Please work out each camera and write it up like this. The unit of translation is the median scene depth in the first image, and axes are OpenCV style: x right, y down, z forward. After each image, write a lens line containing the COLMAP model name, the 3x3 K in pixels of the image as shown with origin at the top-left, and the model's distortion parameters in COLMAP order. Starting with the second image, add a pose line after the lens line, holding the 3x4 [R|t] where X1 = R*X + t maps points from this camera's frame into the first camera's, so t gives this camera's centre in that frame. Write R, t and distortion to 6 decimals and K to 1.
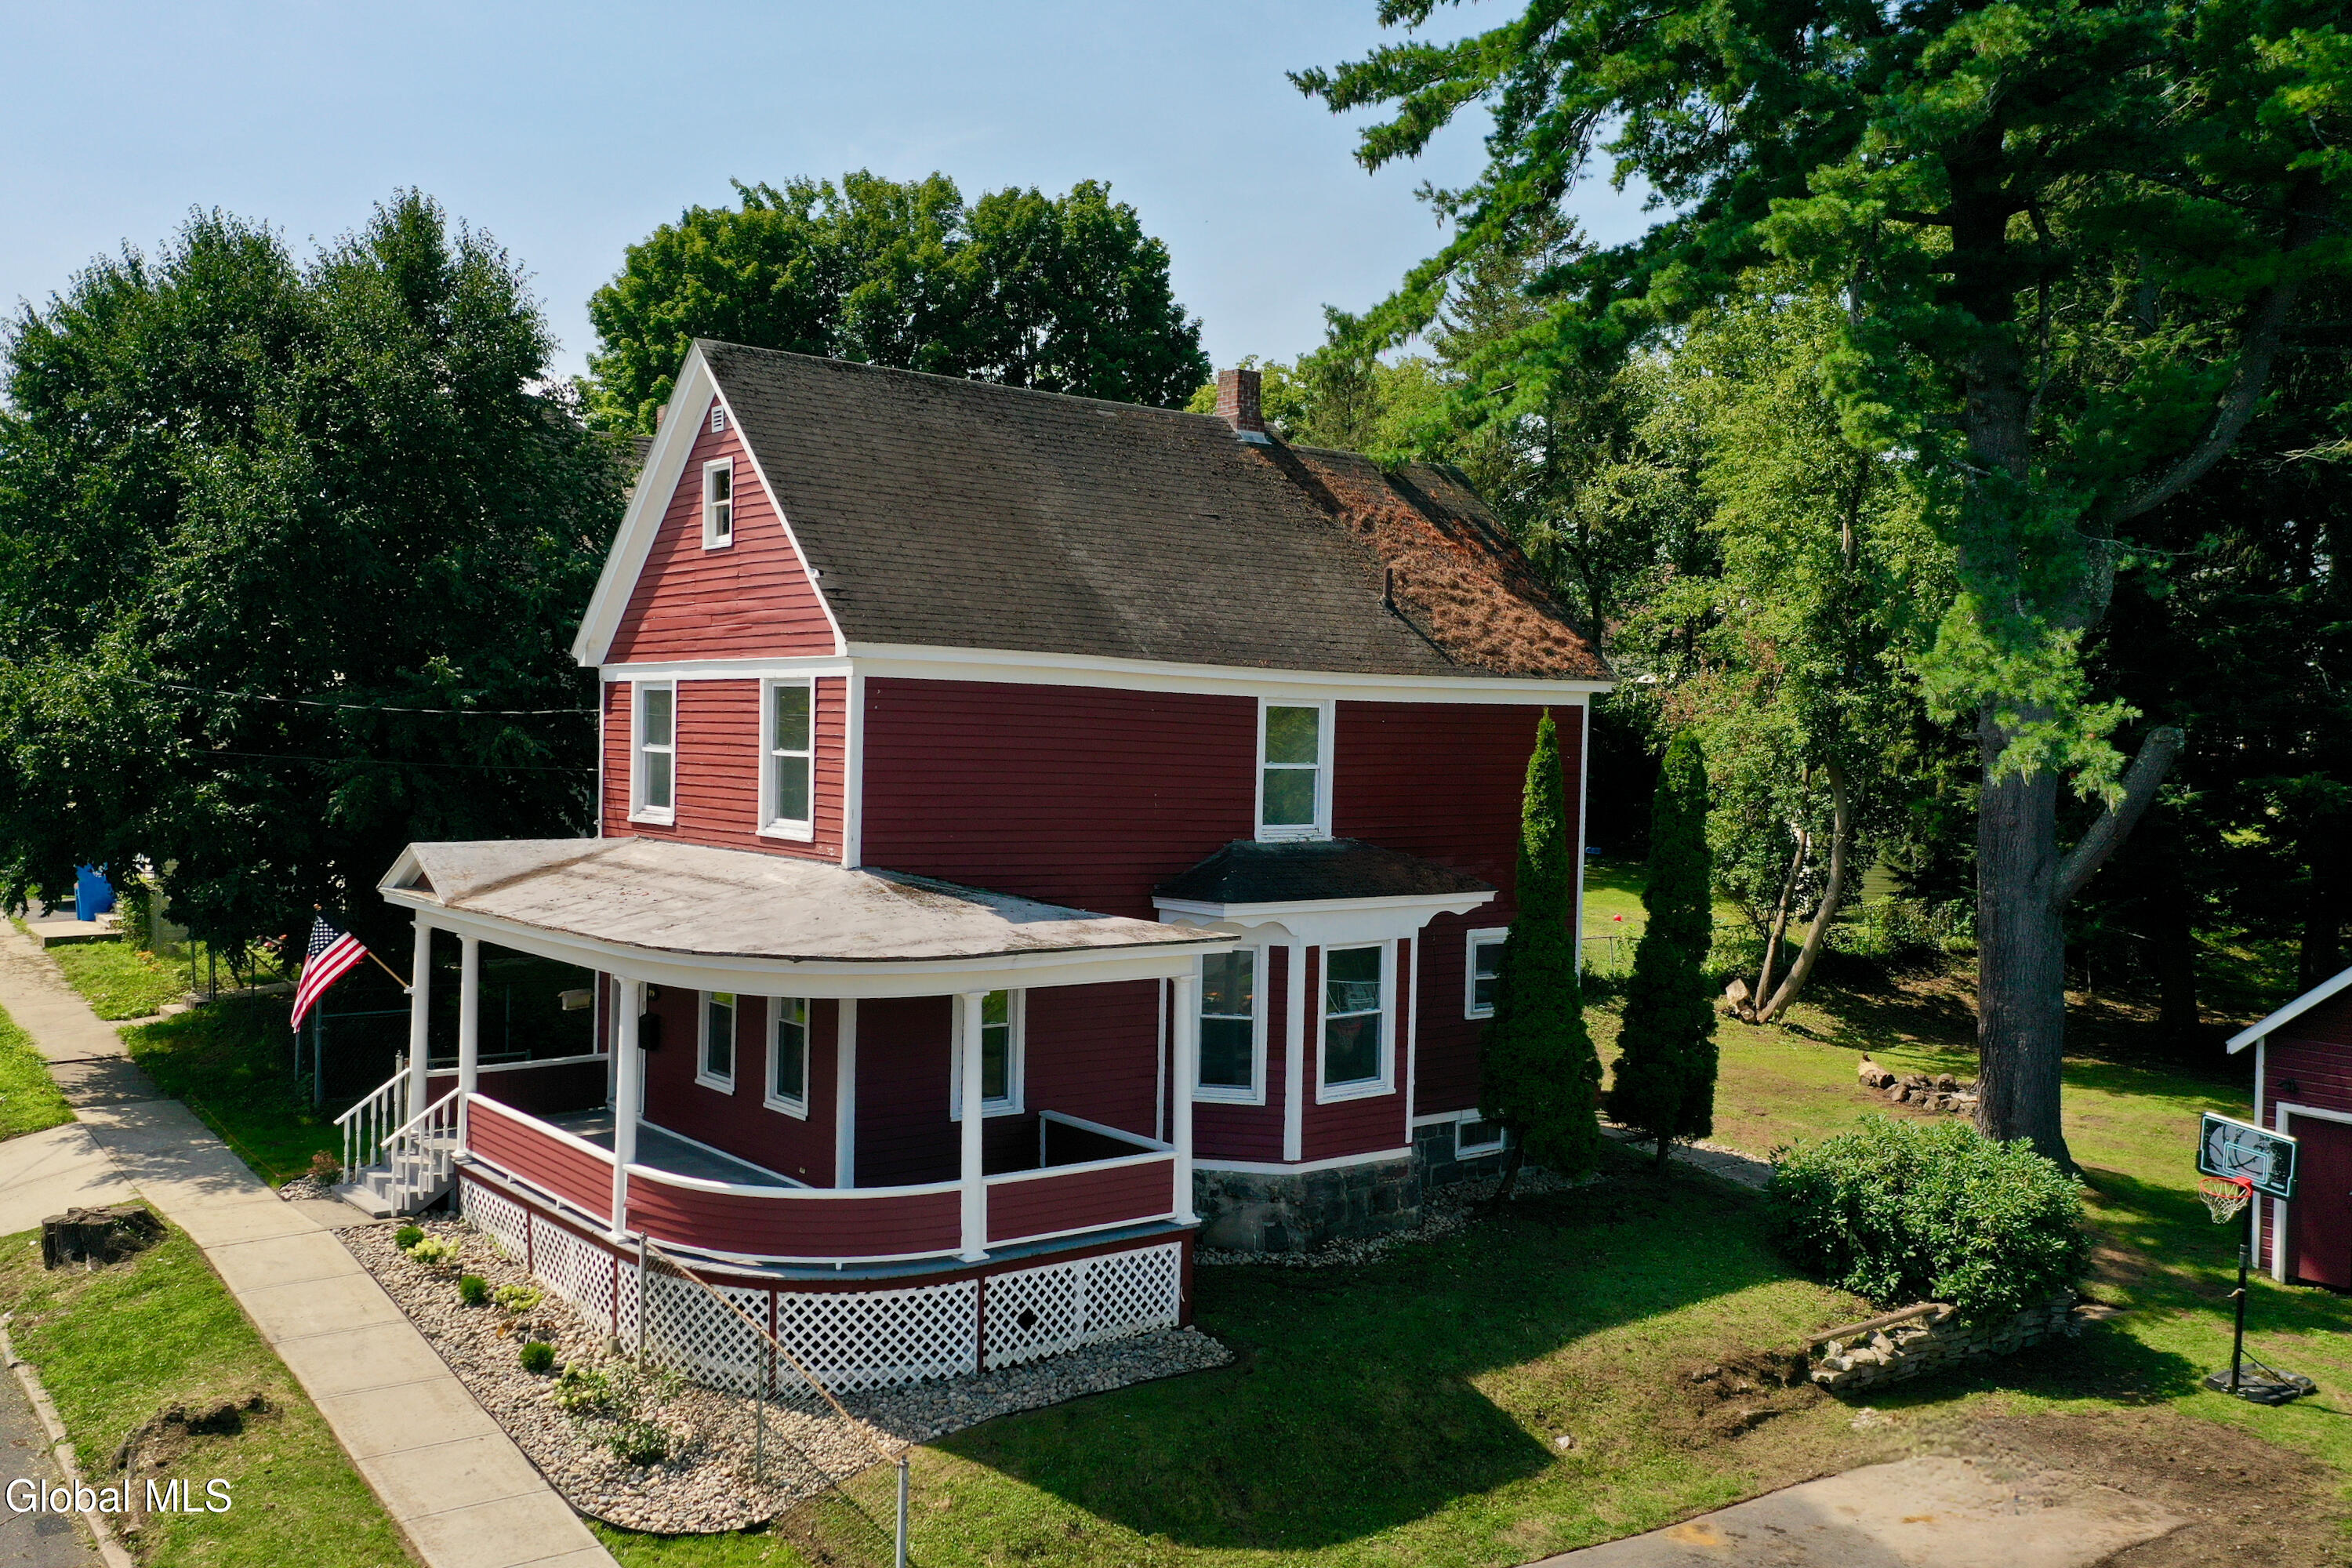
lens RADIAL K [[2013.0, 0, 1118.8], [0, 2013.0, 778.0], [0, 0, 1]] dist [0.013568, 0.004172]
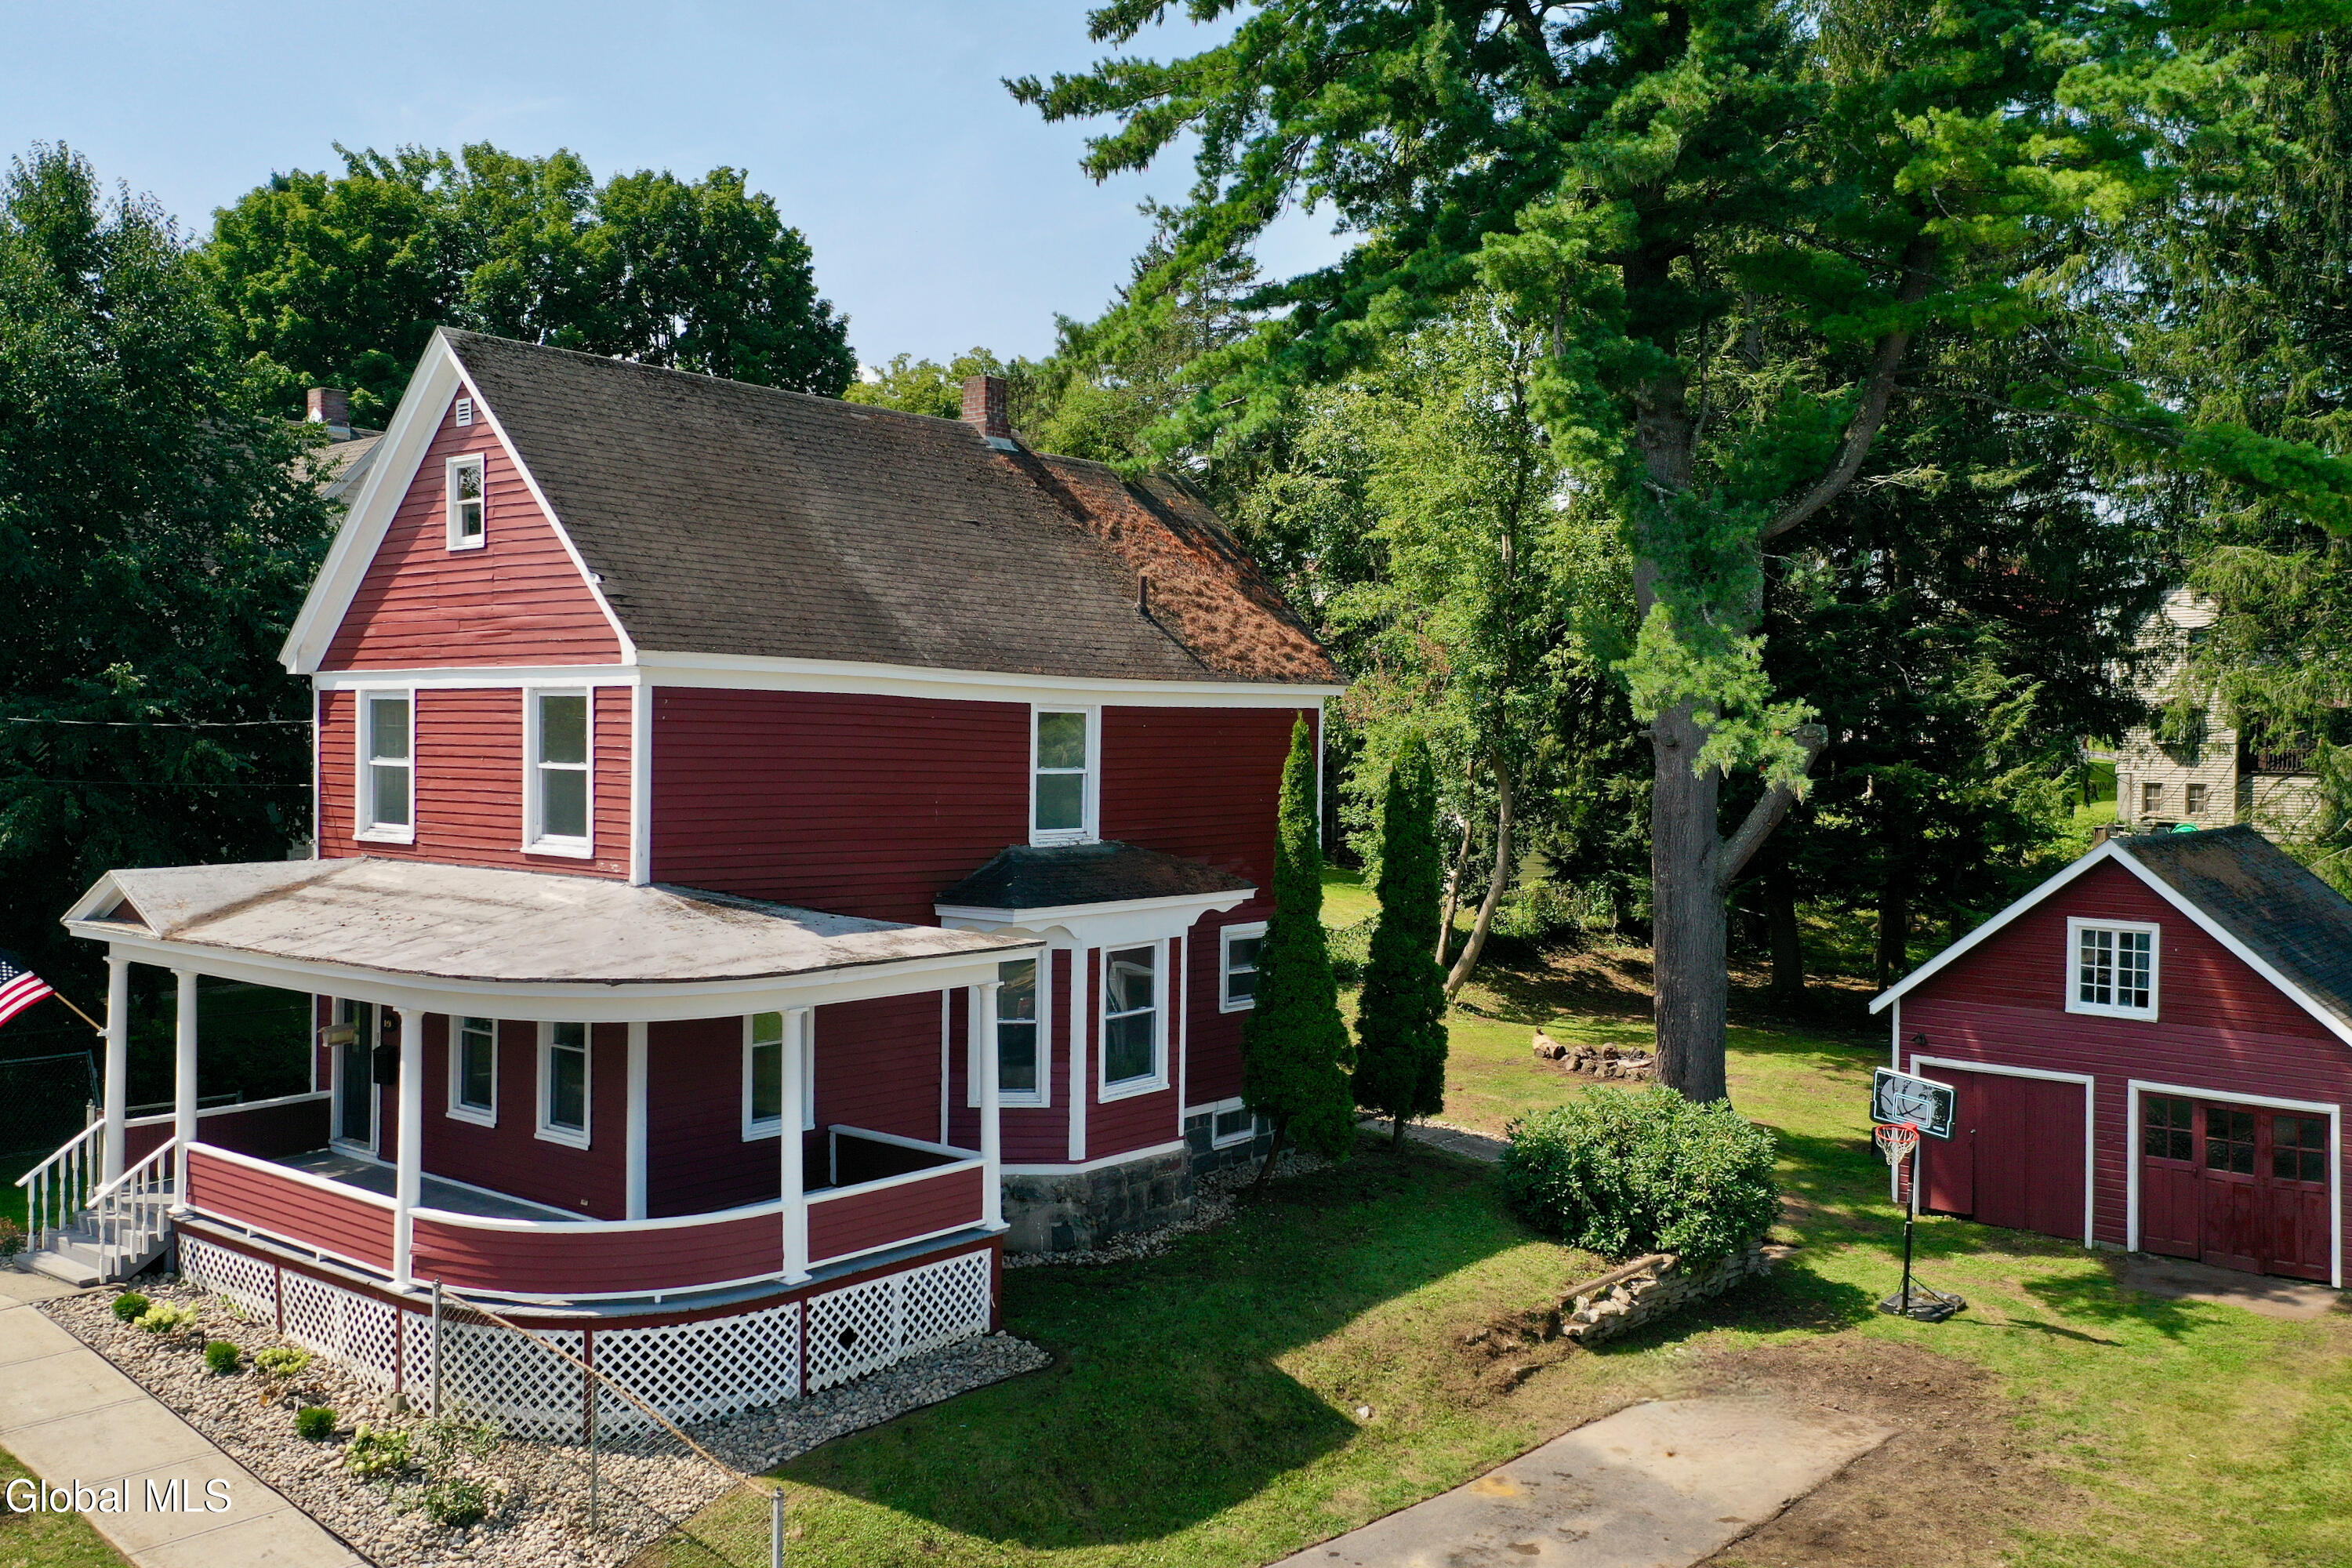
lens RADIAL K [[2013.0, 0, 1220.9], [0, 2013.0, 771.0], [0, 0, 1]] dist [0.013568, 0.004172]
pose [[0.970422, -0.014424, 0.240985, -0.085335], [0.014874, 0.999889, -0.000047, -0.004916], [-0.240958, 0.003630, 0.970529, -0.001794]]
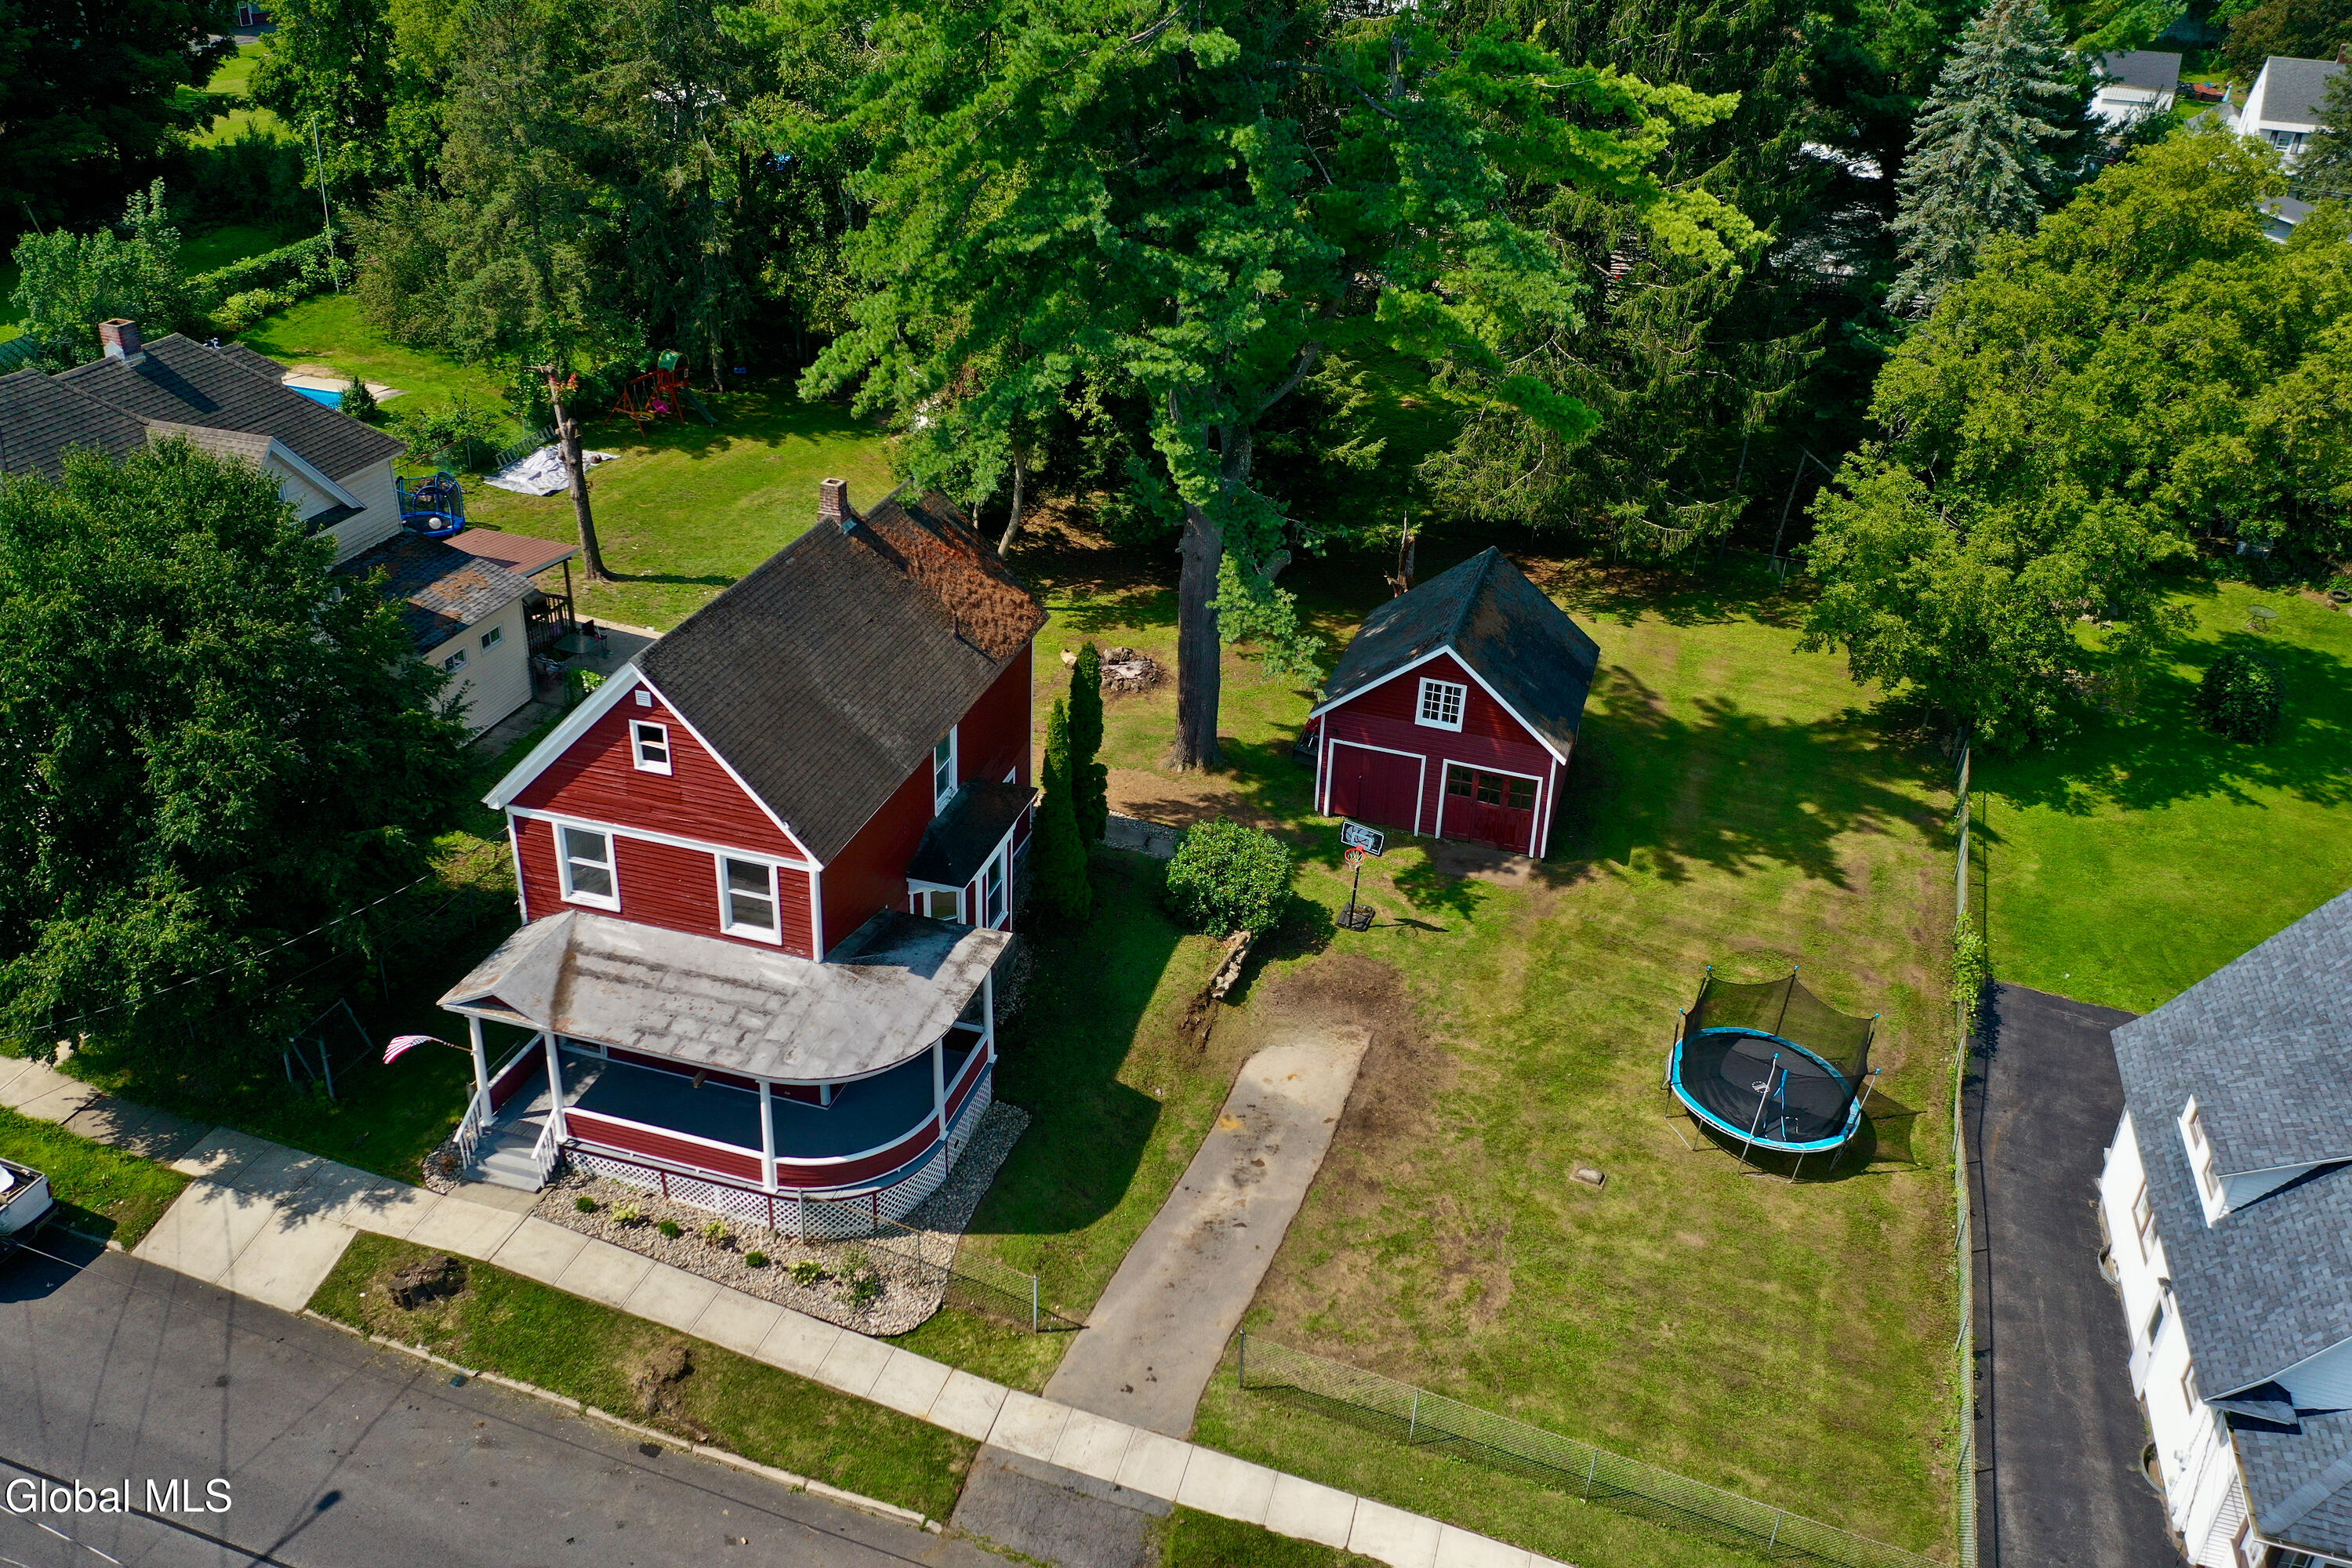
lens RADIAL K [[1861.4, 0, 1182.8], [0, 1861.4, 778.3], [0, 0, 1]] dist [0.012407, 0.000823]
pose [[0.806021, -0.268745, 0.527358, -0.640080], [-0.009968, 0.884688, 0.466077, -0.799575], [-0.591803, -0.380924, 0.710398, -0.294232]]
